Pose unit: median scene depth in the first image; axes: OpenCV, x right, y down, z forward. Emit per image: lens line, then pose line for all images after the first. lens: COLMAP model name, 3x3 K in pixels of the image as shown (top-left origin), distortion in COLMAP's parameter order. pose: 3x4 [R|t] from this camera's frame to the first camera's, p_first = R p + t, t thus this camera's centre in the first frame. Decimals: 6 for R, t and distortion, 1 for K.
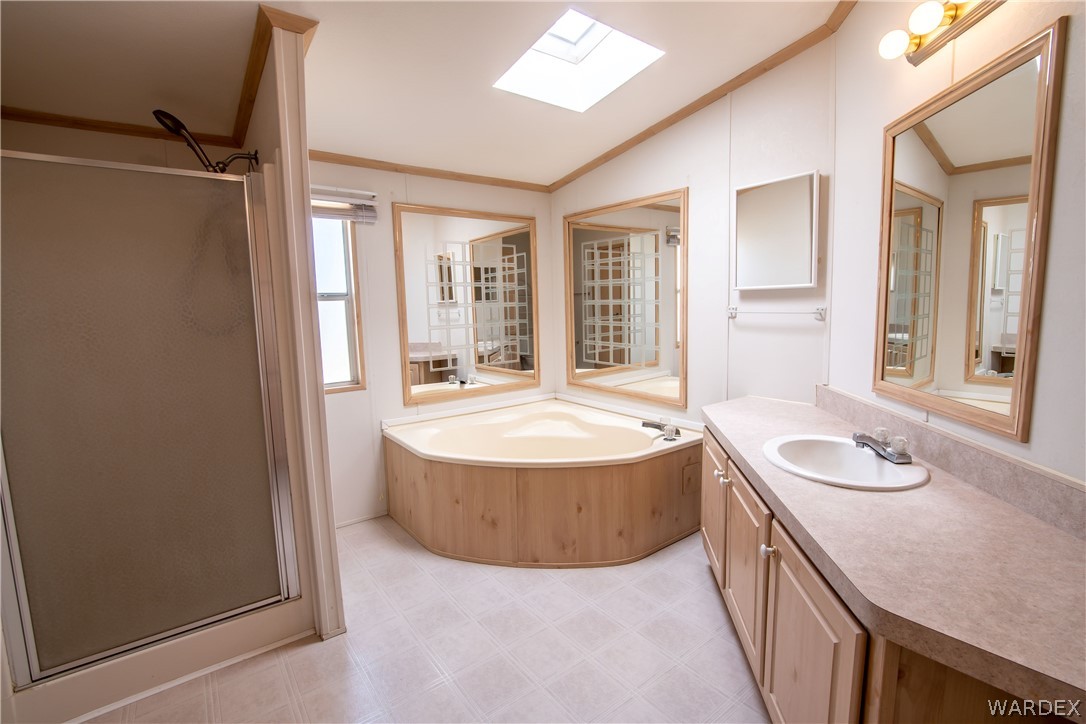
lens RADIAL K [[482.4, 0, 545.5], [0, 482.4, 359.6], [0, 0, 1]] dist [-0.028644, 0.002937]
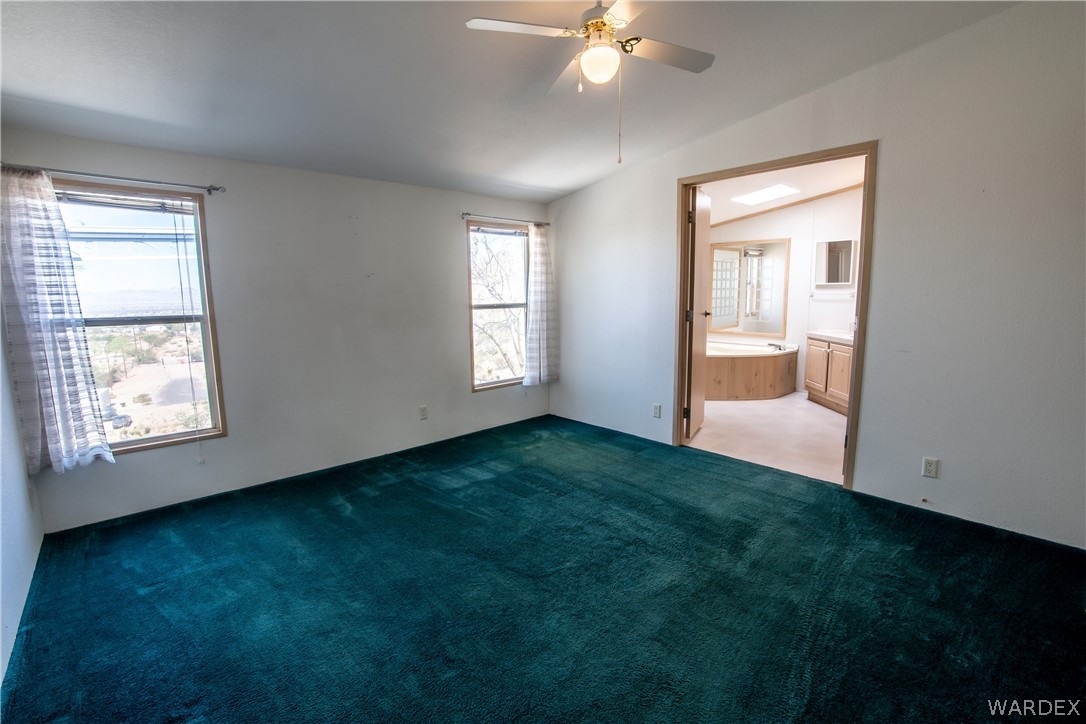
lens RADIAL K [[482.4, 0, 544.6], [0, 482.4, 360.1], [0, 0, 1]] dist [-0.028644, 0.002937]
pose [[0.996838, -0.003850, 0.079372, -1.156207], [0.002586, 0.999868, 0.016030, 0.192148], [-0.079423, -0.015774, 0.996716, -1.286688]]
